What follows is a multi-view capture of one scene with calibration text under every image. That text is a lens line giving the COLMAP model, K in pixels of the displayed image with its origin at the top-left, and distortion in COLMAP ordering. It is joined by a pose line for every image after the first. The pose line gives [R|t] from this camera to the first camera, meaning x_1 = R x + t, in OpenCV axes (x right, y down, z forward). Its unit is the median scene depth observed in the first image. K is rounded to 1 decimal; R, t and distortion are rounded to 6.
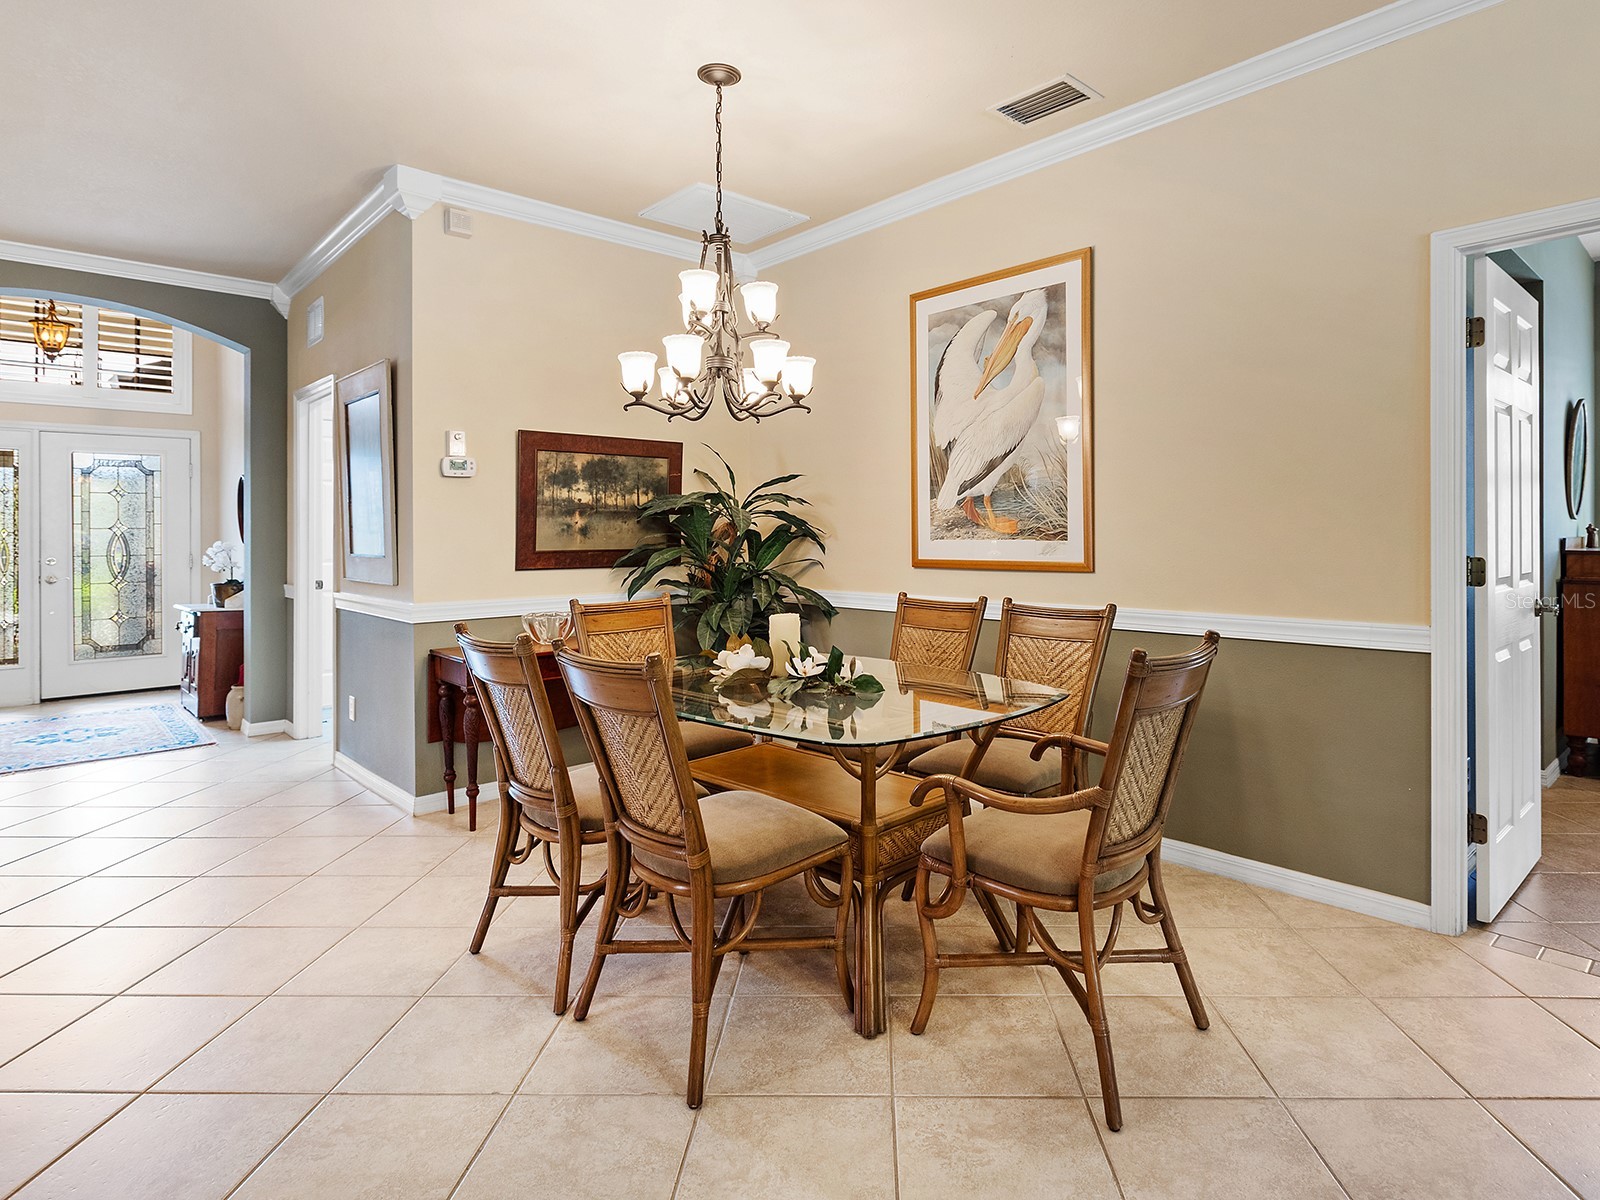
lens RADIAL K [[868.3, 0, 801.2], [0, 868.3, 520.1], [0, 0, 1]] dist [0.016454, -0.000776]
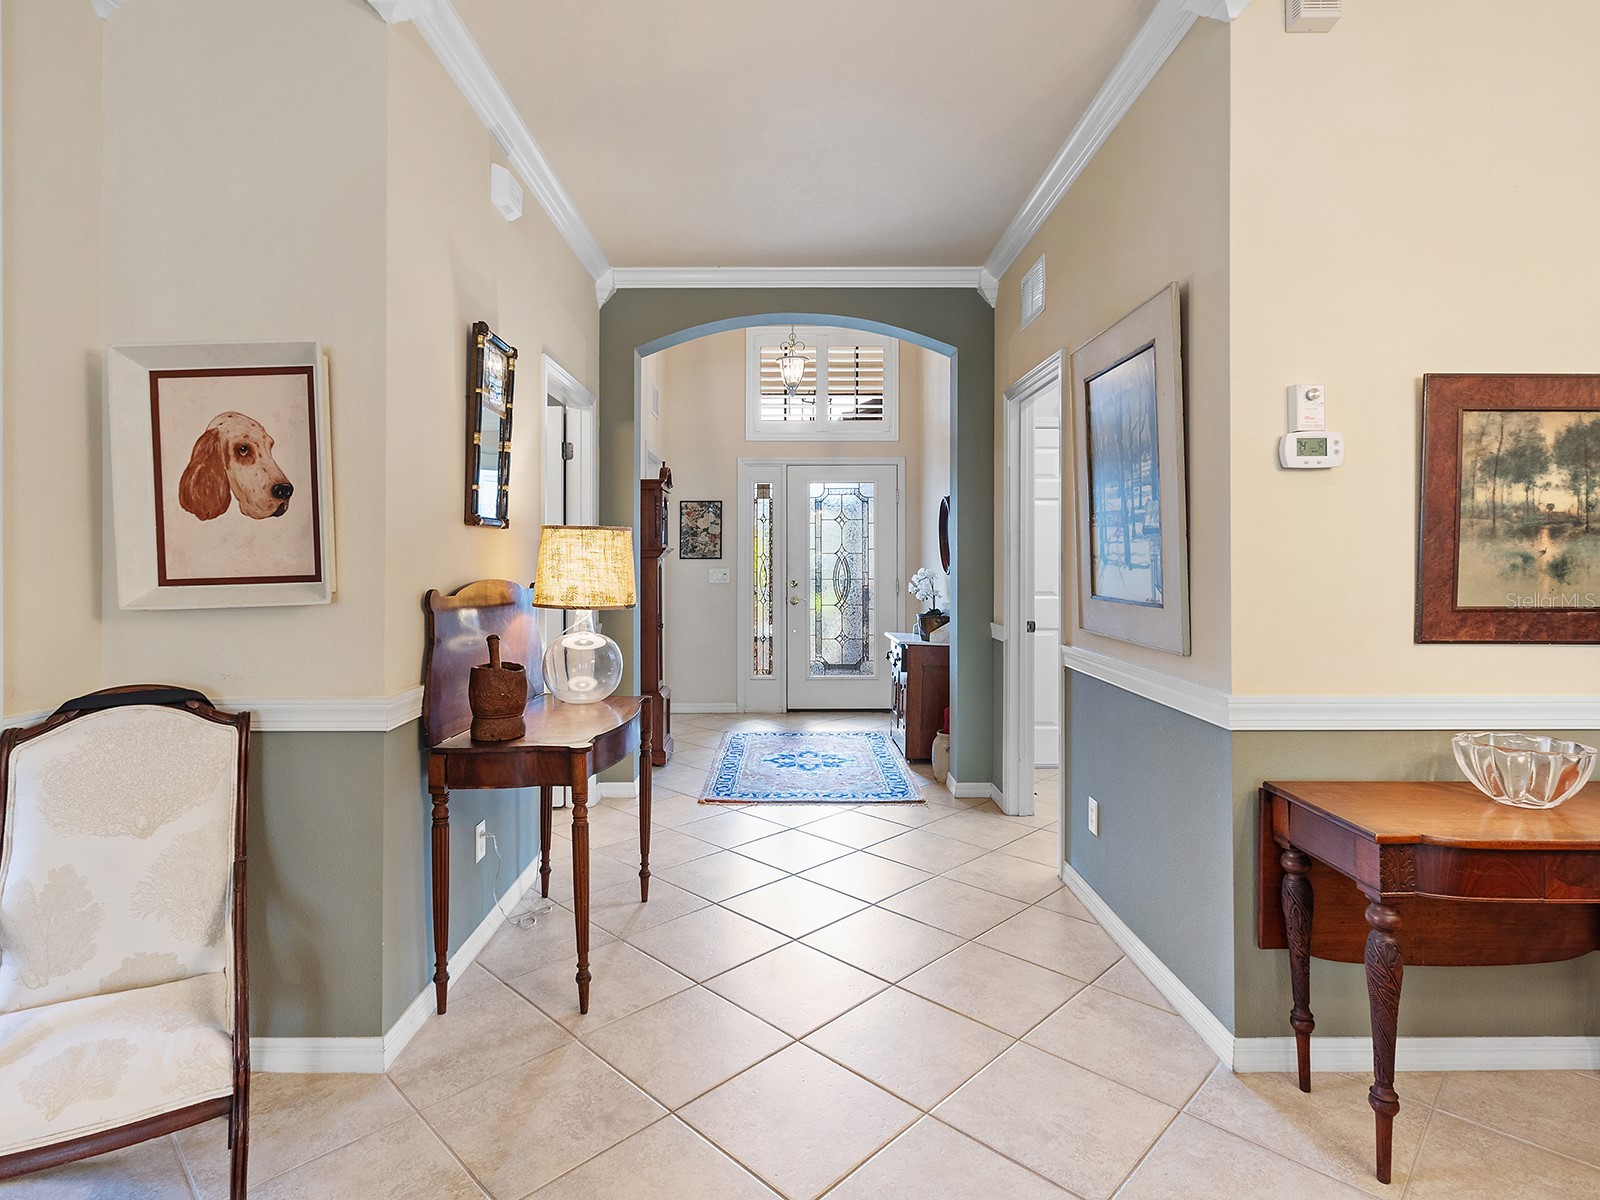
lens RADIAL K [[814.8, 0, 800.0], [0, 814.8, 600.0], [0, 0, 1]] dist [0.002759, -0.000801]
pose [[0.752141, 0.041076, -0.657721, -0.214267], [0.005412, 0.997637, 0.068493, -0.003031], [0.658980, -0.055076, 0.750141, 0.289518]]
